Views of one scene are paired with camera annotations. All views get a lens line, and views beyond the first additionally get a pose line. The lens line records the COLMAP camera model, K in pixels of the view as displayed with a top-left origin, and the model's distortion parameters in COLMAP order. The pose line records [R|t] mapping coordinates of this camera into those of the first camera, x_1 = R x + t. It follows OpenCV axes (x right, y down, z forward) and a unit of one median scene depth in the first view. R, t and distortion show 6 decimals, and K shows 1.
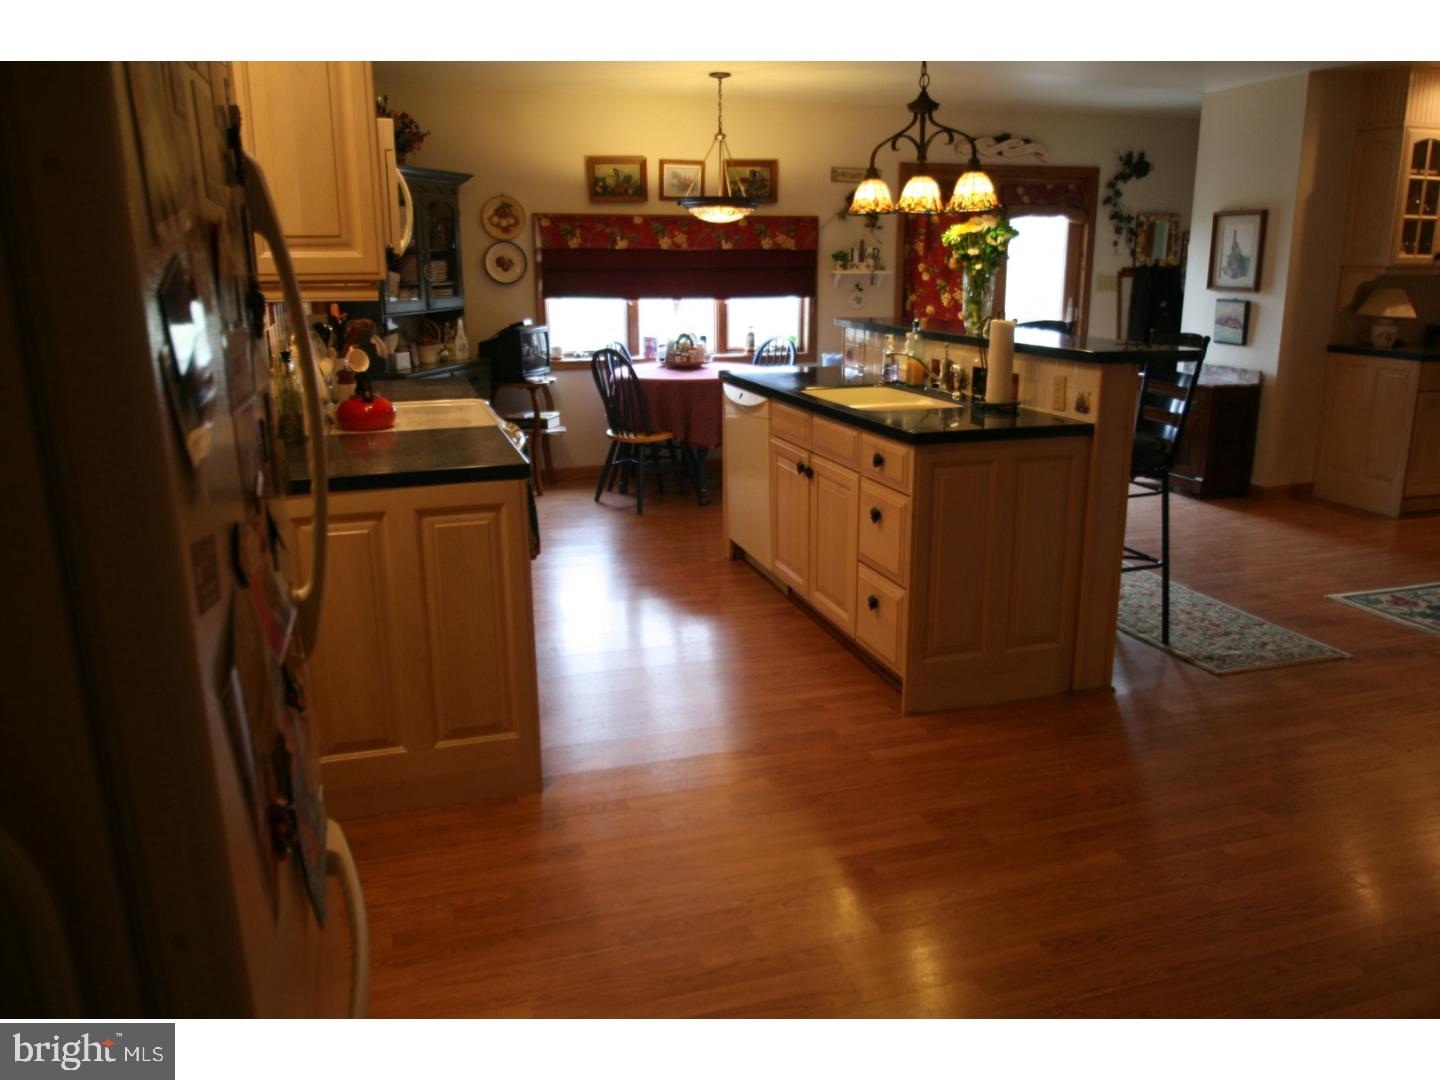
lens RADIAL K [[1085.2, 0, 720.0], [0, 1085.2, 540.0], [0, 0, 1]] dist [-0.055693, 0.030463]
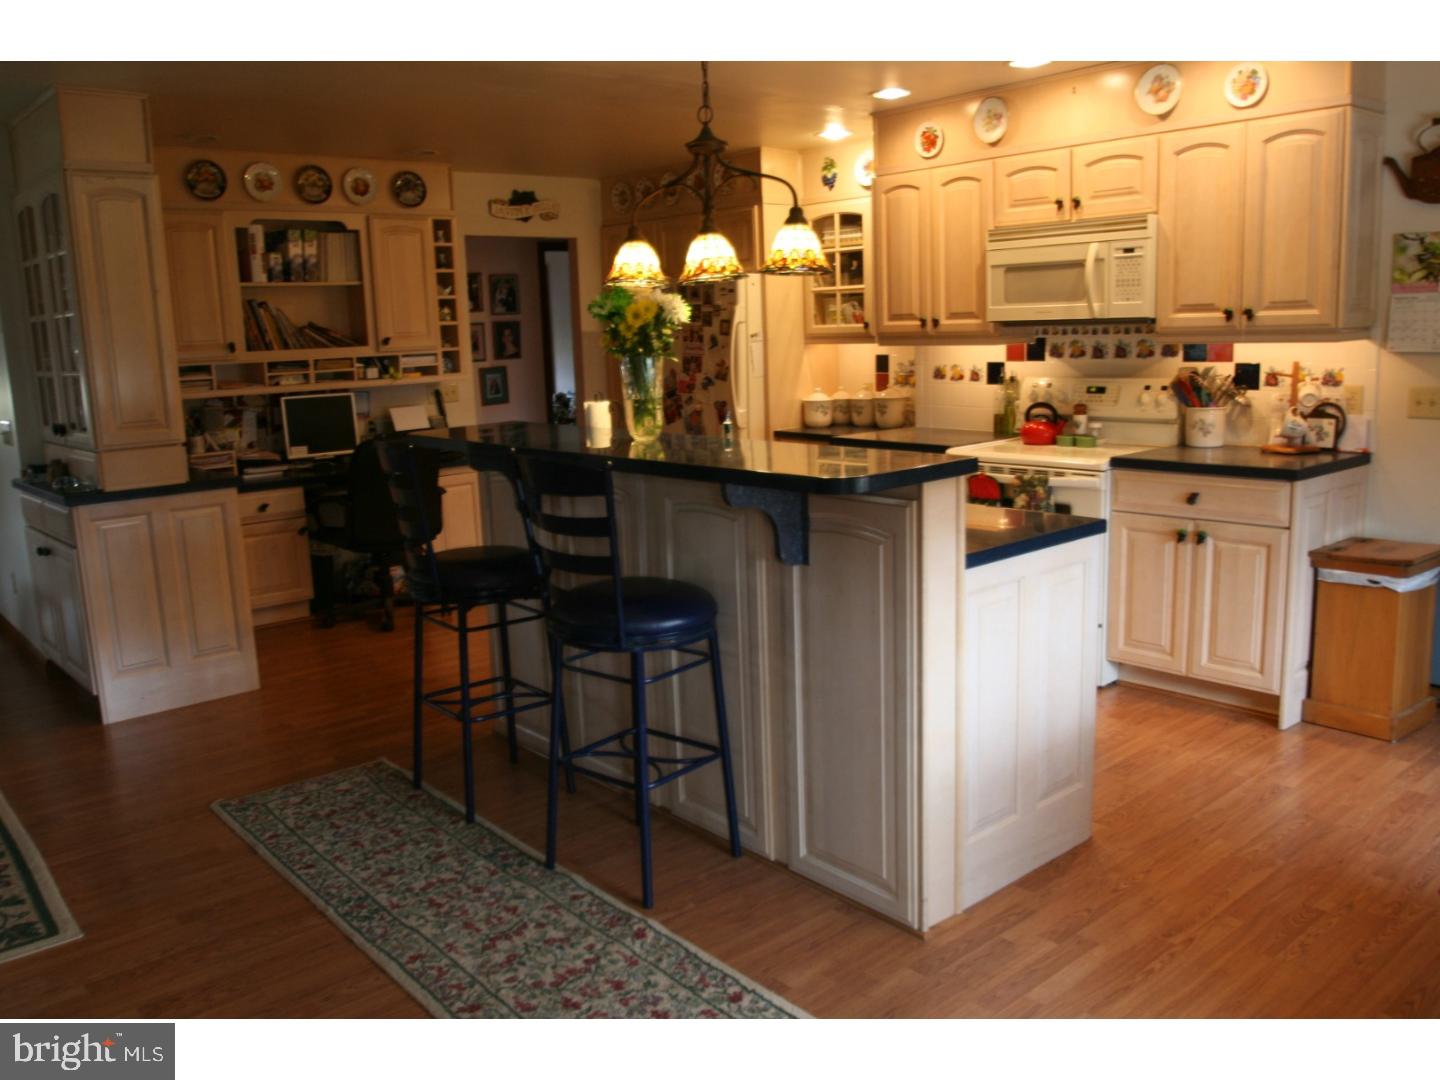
lens RADIAL K [[1159.6, 0, 720.3], [0, 1159.6, 540.0], [0, 0, 1]] dist [-0.055283, -0.001797]
pose [[-0.915573, 0.105574, -0.388047, 0.332902], [-0.067818, 0.910573, 0.407748, -0.302951], [0.396393, 0.399639, -0.826536, 1.122828]]
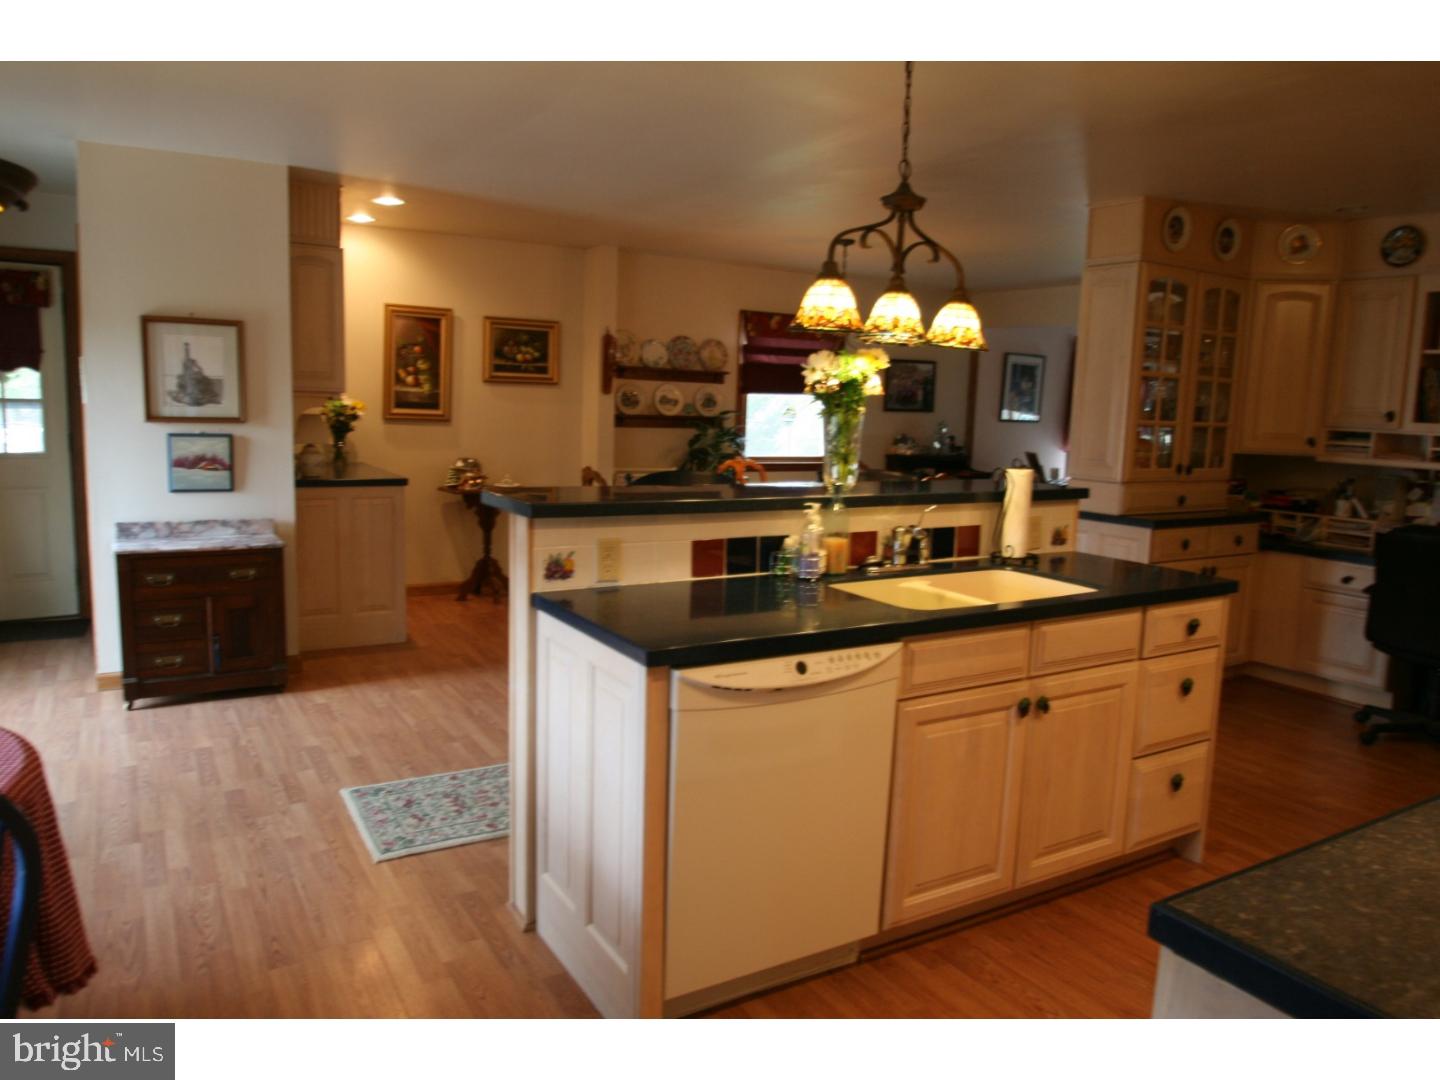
lens RADIAL K [[1000.7, 0, 741.0], [0, 1000.7, 543.2], [0, 0, 1]] dist [-0.030318, 0.002662]
pose [[-0.253869, -0.141857, 0.956780, -0.296347], [0.213369, 0.956605, 0.198446, -0.209413], [-0.943411, 0.254527, -0.212584, 0.815325]]
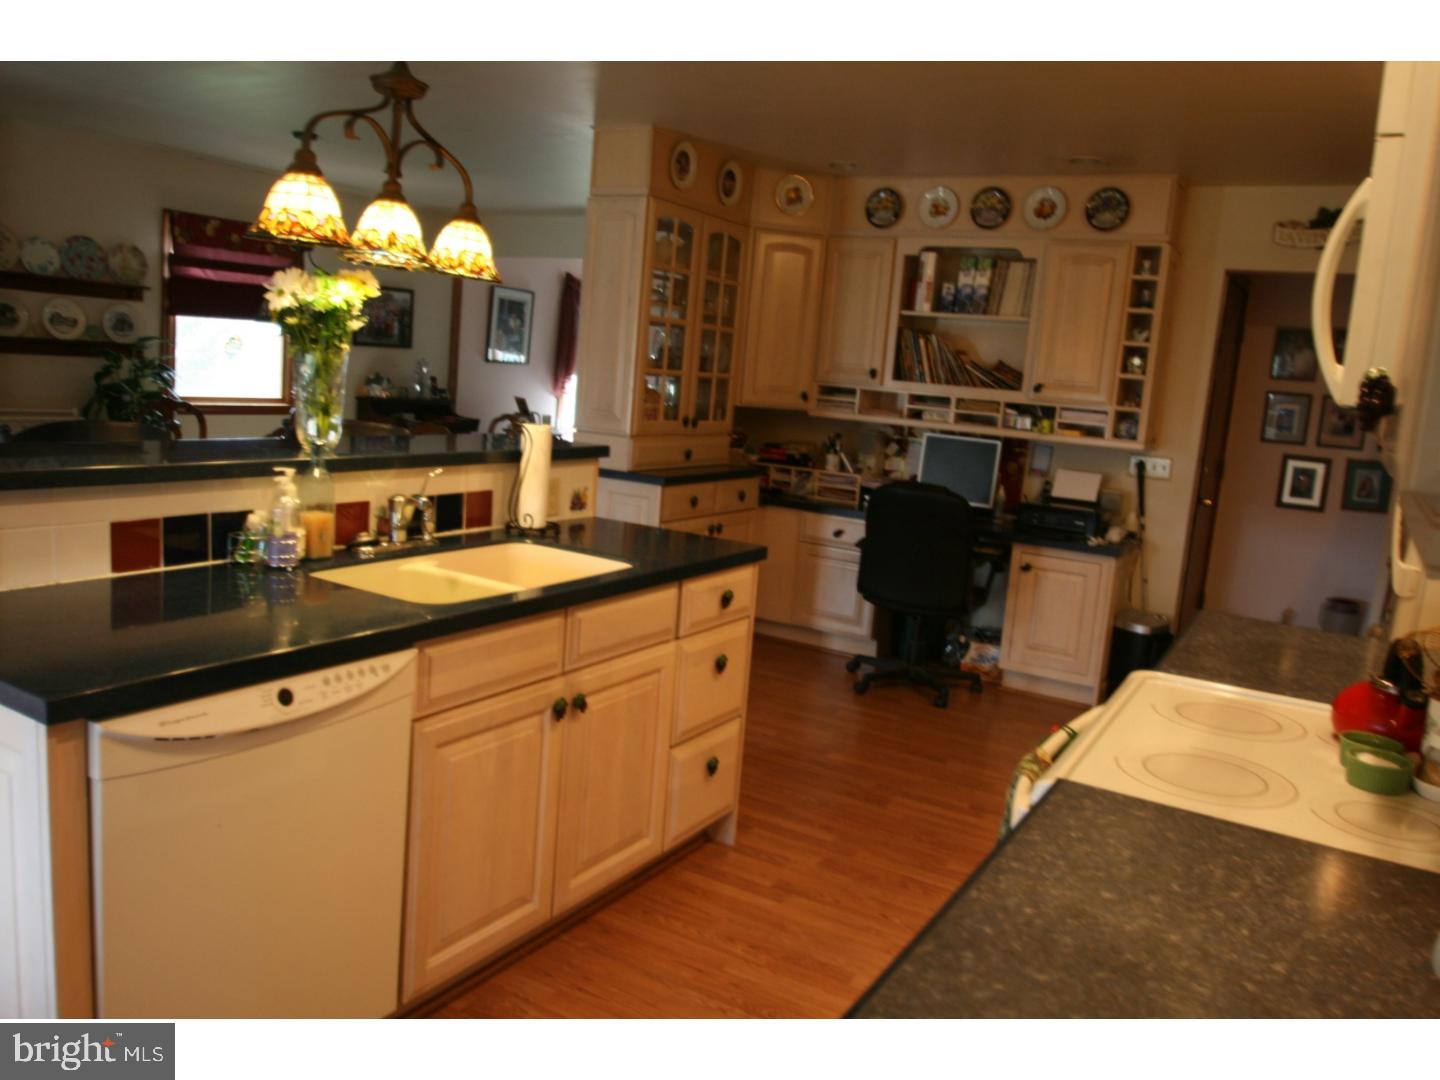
lens RADIAL K [[1085.2, 0, 720.0], [0, 1085.2, 540.0], [0, 0, 1]] dist [-0.055693, 0.030463]
pose [[-0.665719, -0.168612, 0.726903, -0.247047], [0.110980, 0.940930, 0.319897, -0.209155], [-0.737903, 0.293633, -0.607683, 0.807067]]
